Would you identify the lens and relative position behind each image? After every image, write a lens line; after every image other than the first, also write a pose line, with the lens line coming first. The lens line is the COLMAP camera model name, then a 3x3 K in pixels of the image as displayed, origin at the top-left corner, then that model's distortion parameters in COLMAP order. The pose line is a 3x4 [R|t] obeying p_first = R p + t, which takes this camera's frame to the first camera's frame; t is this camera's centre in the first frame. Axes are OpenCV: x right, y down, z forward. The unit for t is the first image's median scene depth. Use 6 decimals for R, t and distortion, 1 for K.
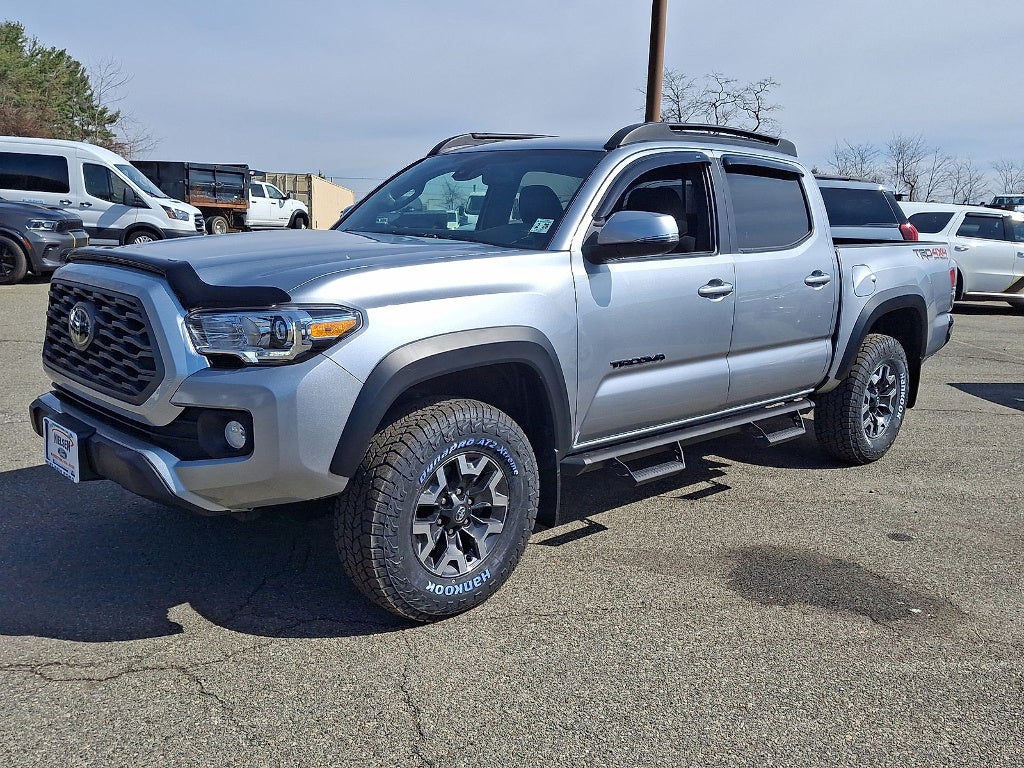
lens RADIAL K [[891.3, 0, 509.7], [0, 891.3, 400.7], [0, 0, 1]] dist [0.030469, -0.002659]
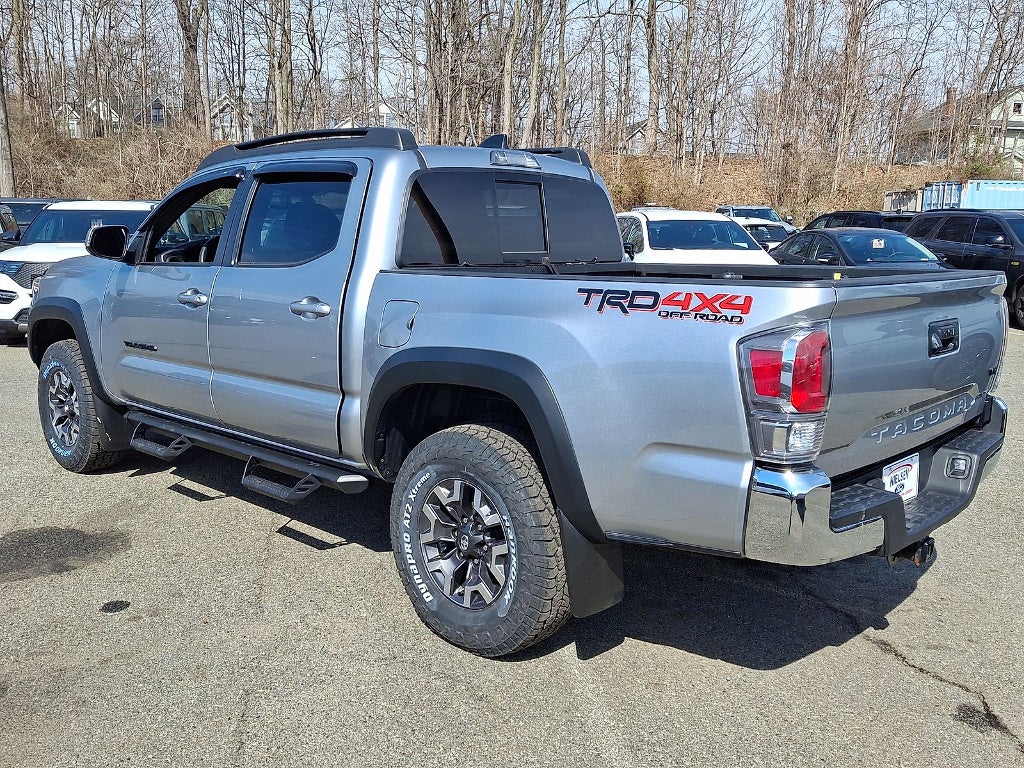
lens RADIAL K [[954.9, 0, 511.6], [0, 954.9, 383.2], [0, 0, 1]] dist [0.077456, -0.010602]
pose [[0.052431, 0.123257, -0.990989, 0.292838], [-0.222287, 0.968897, 0.108748, -0.049721], [0.973570, 0.214583, 0.078199, 0.275427]]
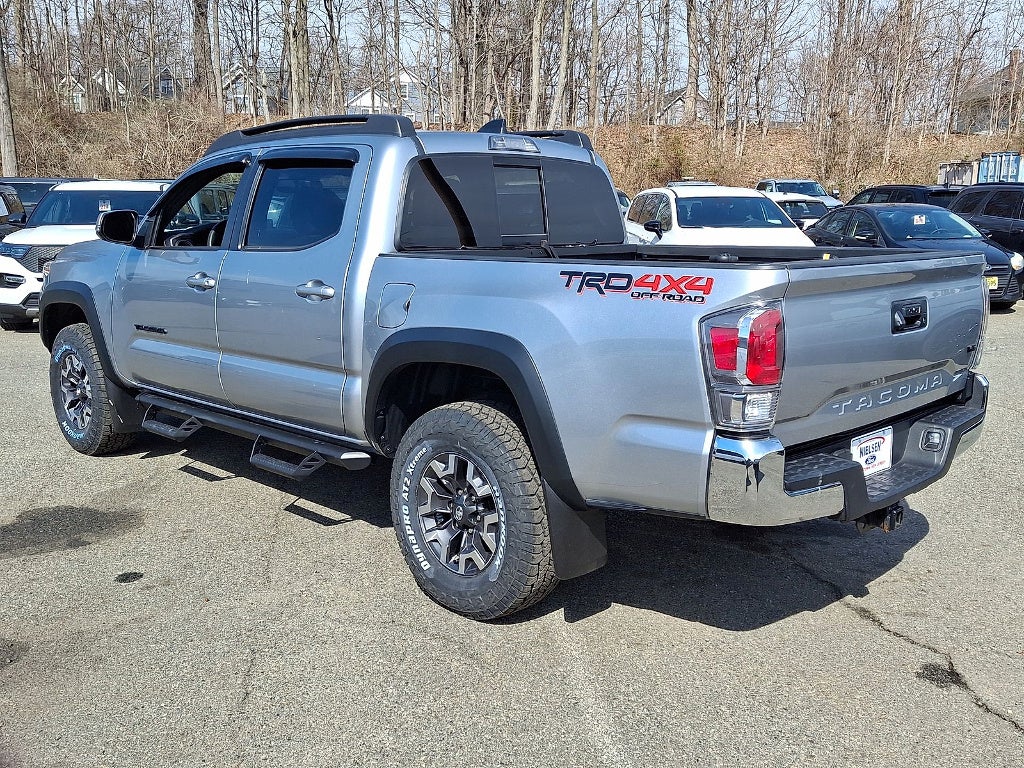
lens RADIAL K [[1026.4, 0, 528.9], [0, 1026.4, 386.1], [0, 0, 1]] dist [0.102019, -0.019578]
pose [[0.033878, 0.137305, -0.989949, 0.316367], [-0.216378, 0.968032, 0.126861, -0.052342], [0.975722, 0.209906, 0.062505, 0.282829]]
